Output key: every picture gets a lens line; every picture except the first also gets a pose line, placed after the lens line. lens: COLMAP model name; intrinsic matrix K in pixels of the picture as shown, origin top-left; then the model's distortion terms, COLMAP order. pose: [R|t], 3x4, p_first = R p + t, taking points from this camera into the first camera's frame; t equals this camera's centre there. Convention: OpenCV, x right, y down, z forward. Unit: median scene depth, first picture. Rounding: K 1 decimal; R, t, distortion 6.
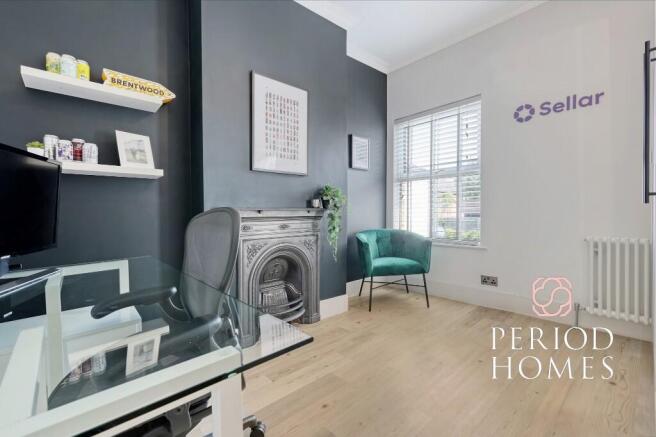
lens RADIAL K [[287.6, 0, 324.6], [0, 287.6, 214.0], [0, 0, 1]] dist [0.003836, 0.000981]
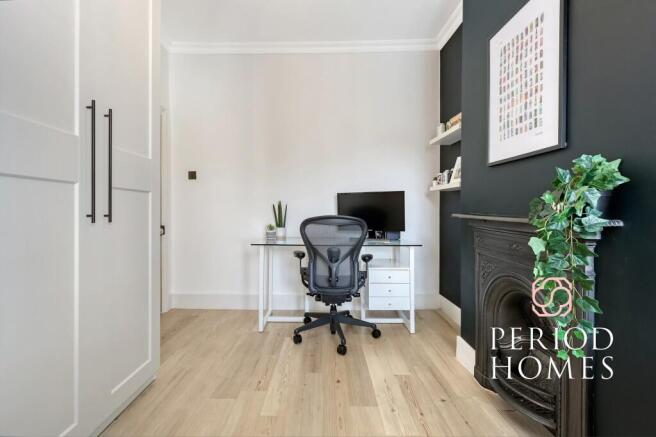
lens RADIAL K [[287.6, 0, 324.6], [0, 287.6, 214.0], [0, 0, 1]] dist [0.003836, 0.000981]
pose [[-0.663216, 0.018163, -0.748208, 0.606447], [-0.012471, 0.999298, 0.035313, -0.043415], [0.748324, 0.032751, -0.662524, 1.140523]]
